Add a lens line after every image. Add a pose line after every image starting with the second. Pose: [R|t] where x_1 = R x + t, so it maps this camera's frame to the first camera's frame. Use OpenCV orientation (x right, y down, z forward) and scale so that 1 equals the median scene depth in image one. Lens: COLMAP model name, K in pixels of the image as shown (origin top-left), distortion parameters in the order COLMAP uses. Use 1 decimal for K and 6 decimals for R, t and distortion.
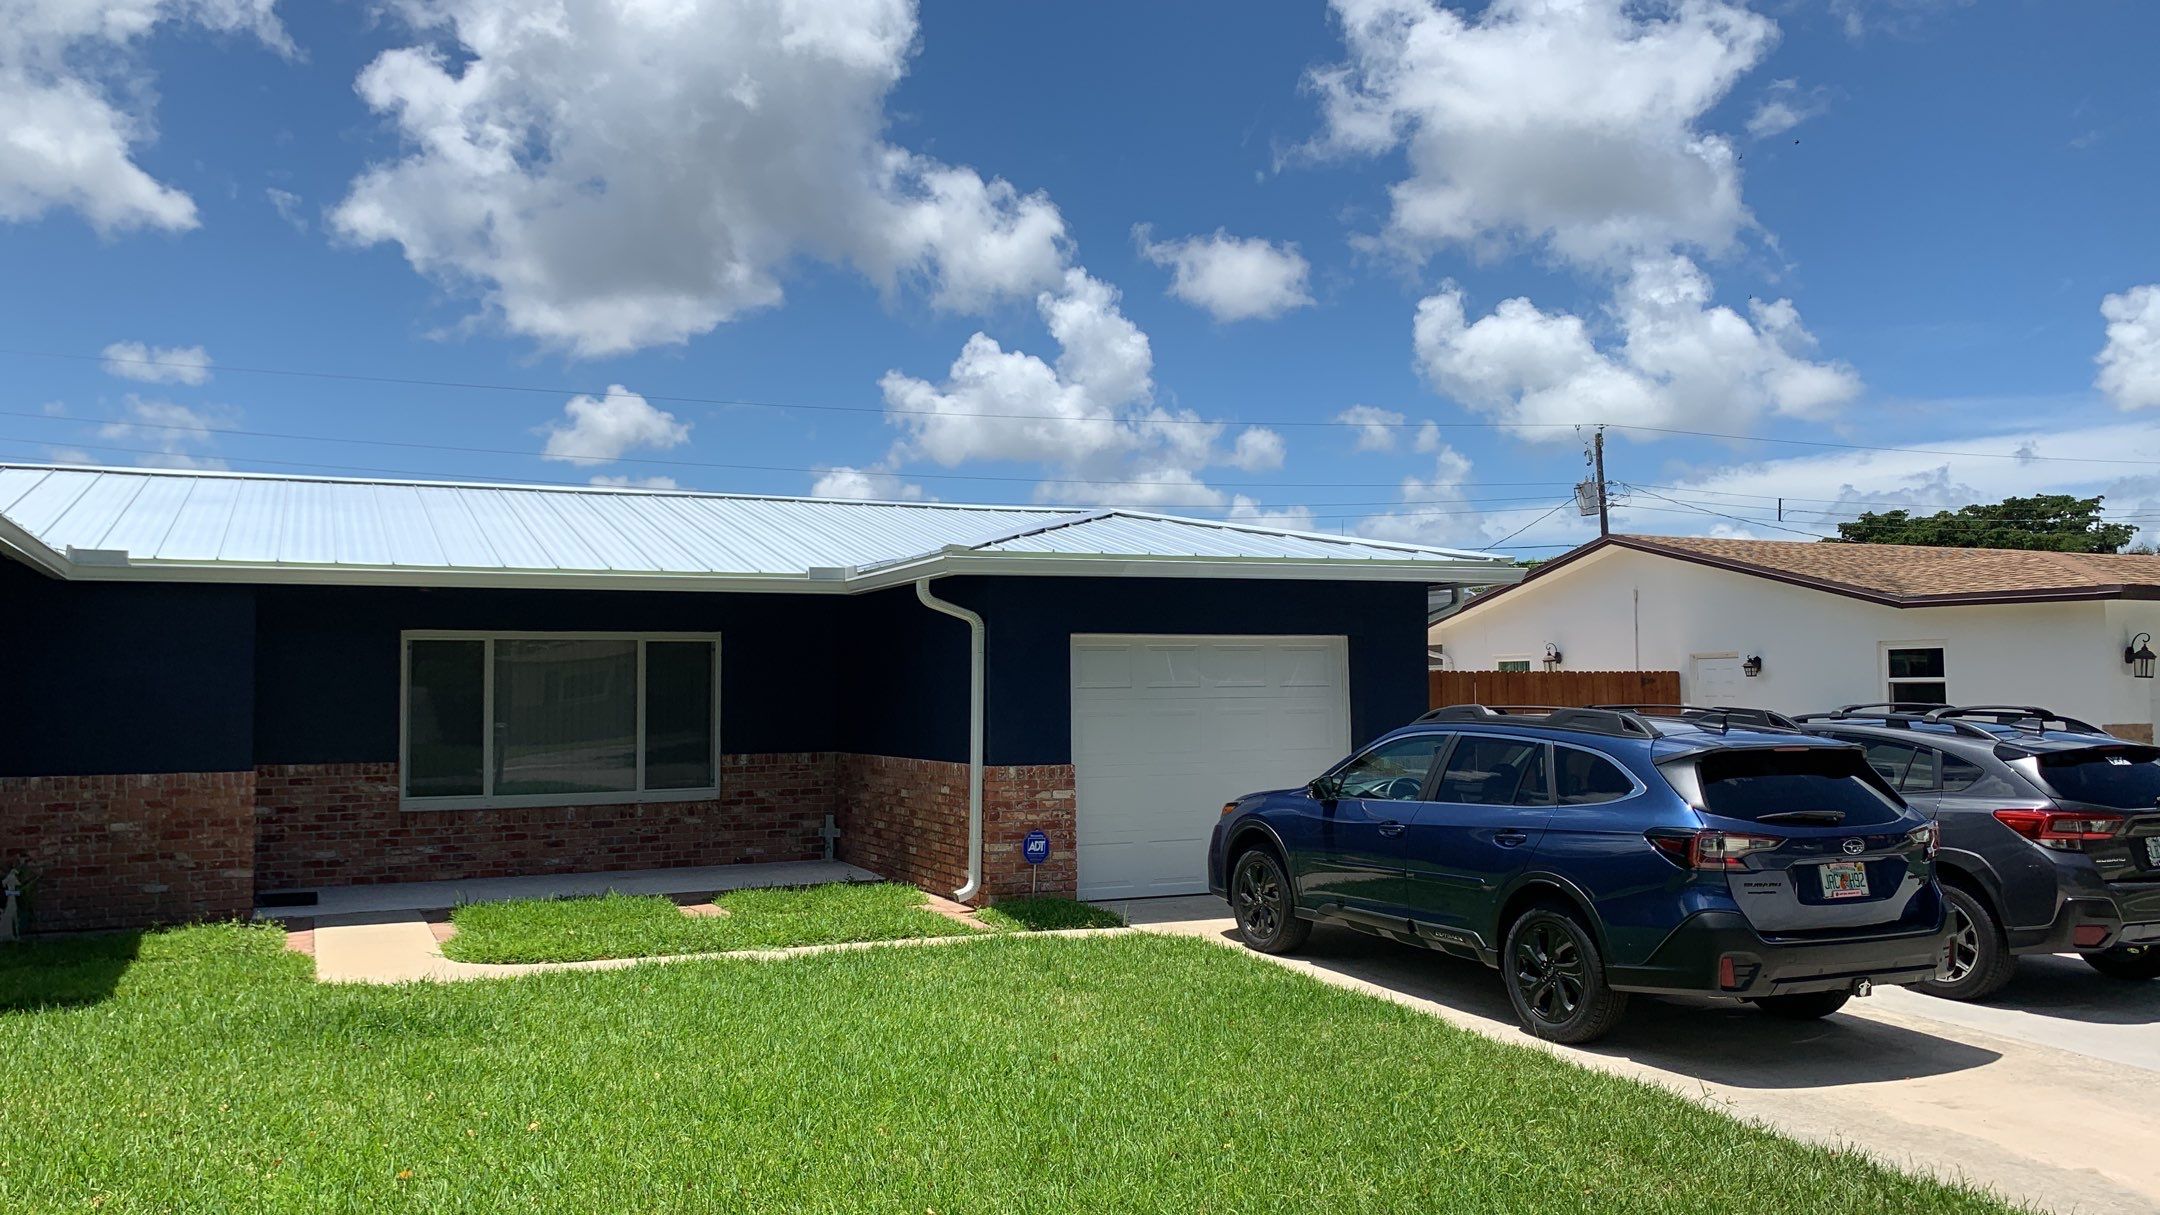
lens RADIAL K [[1691.1, 0, 1080.0], [0, 1691.1, 607.5], [0, 0, 1]] dist [0.112175, -0.267663]
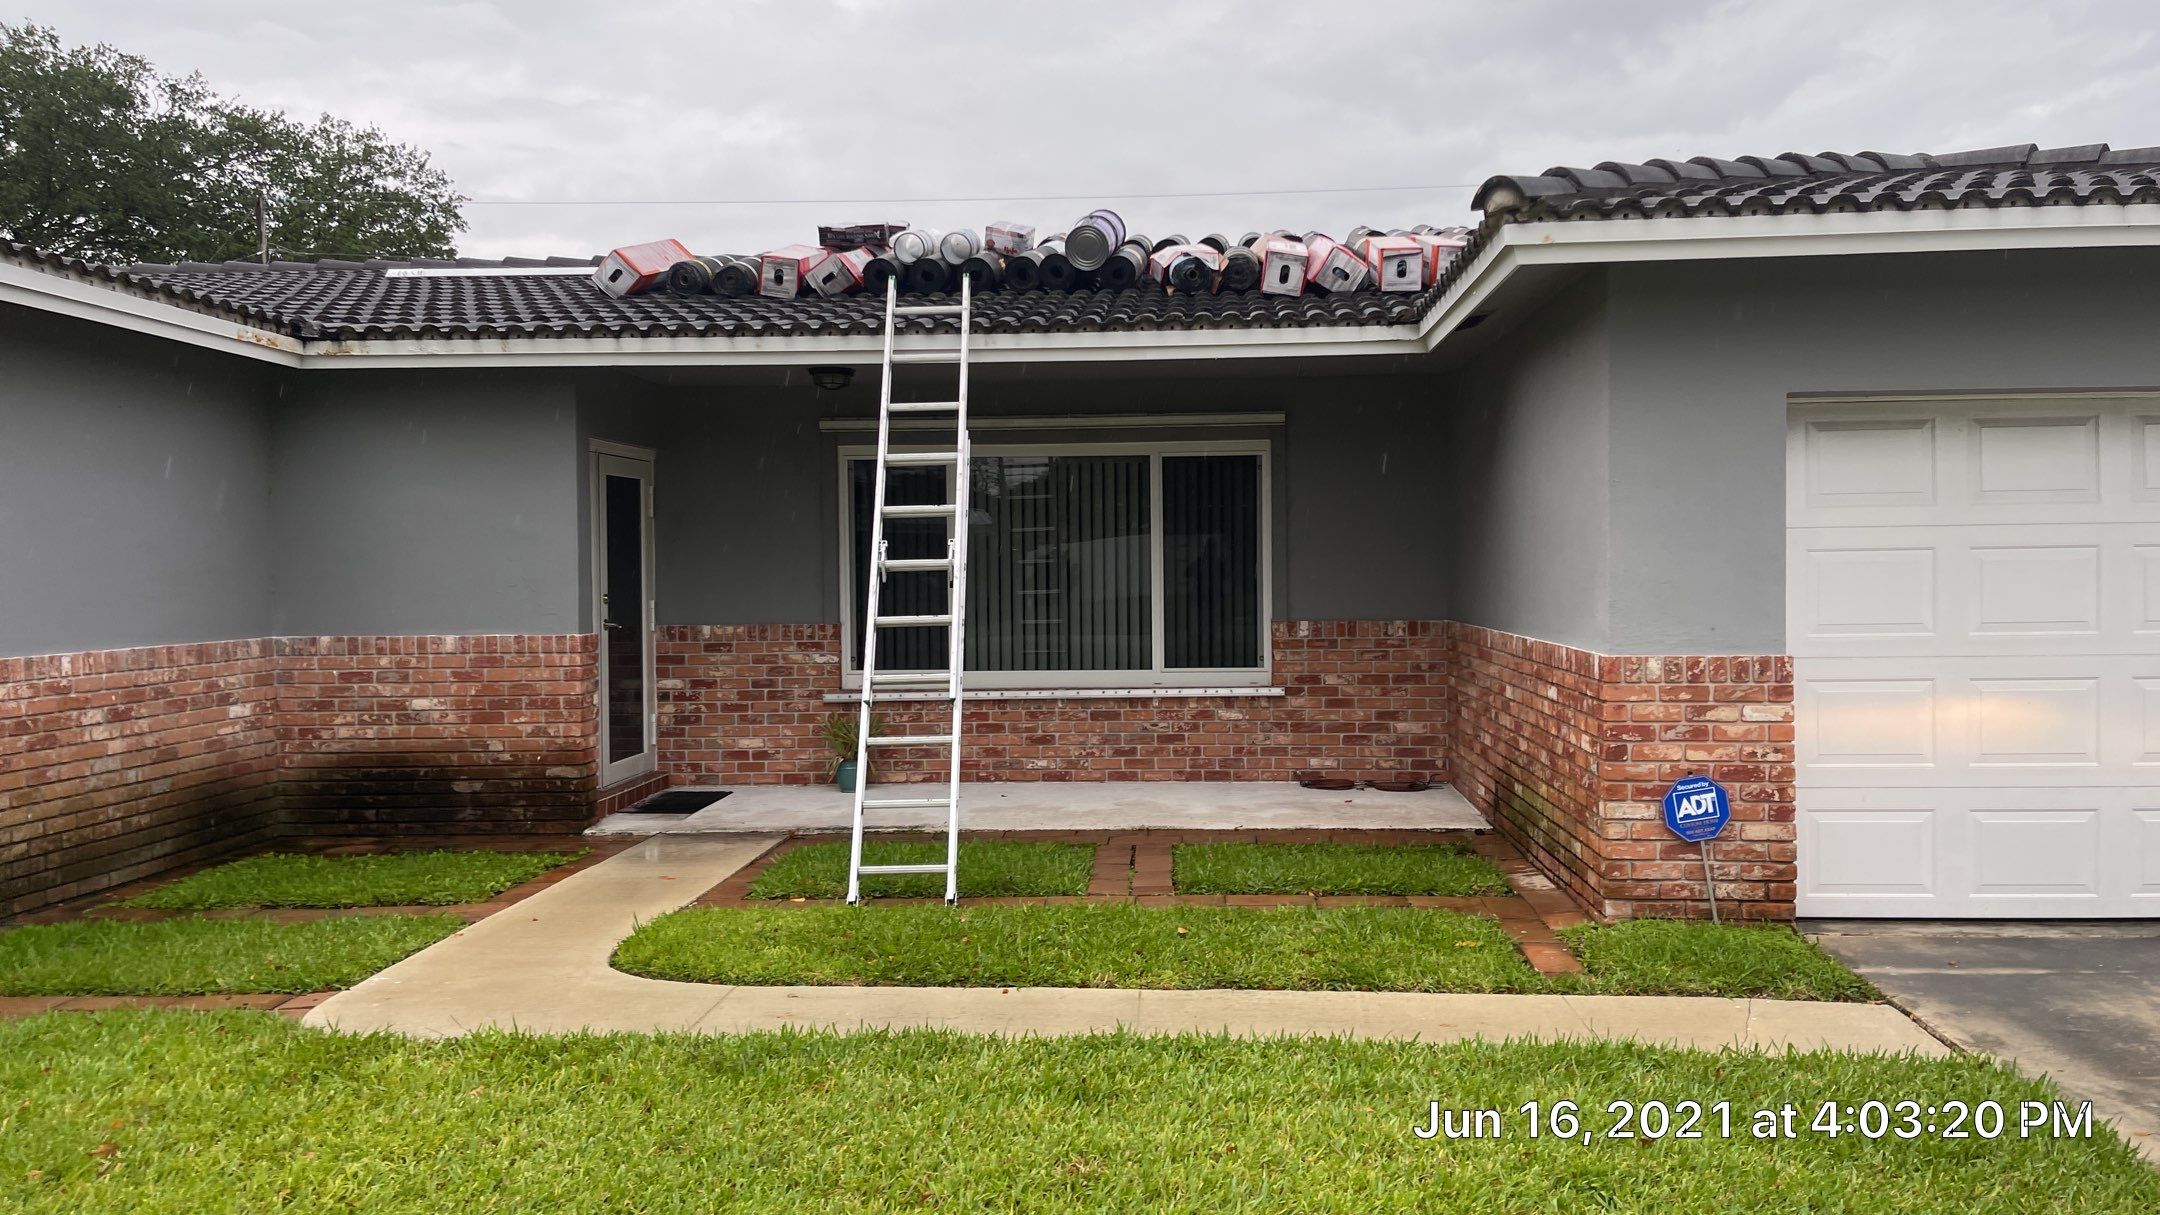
lens RADIAL K [[1699.0, 0, 1093.0], [0, 1699.0, 620.1], [0, 0, 1]] dist [0.040439, -0.000877]
pose [[0.885248, 0.015471, -0.464862, 0.043915], [0.025818, 0.996271, 0.082322, 0.031715], [0.464403, -0.084877, 0.881548, 0.409150]]
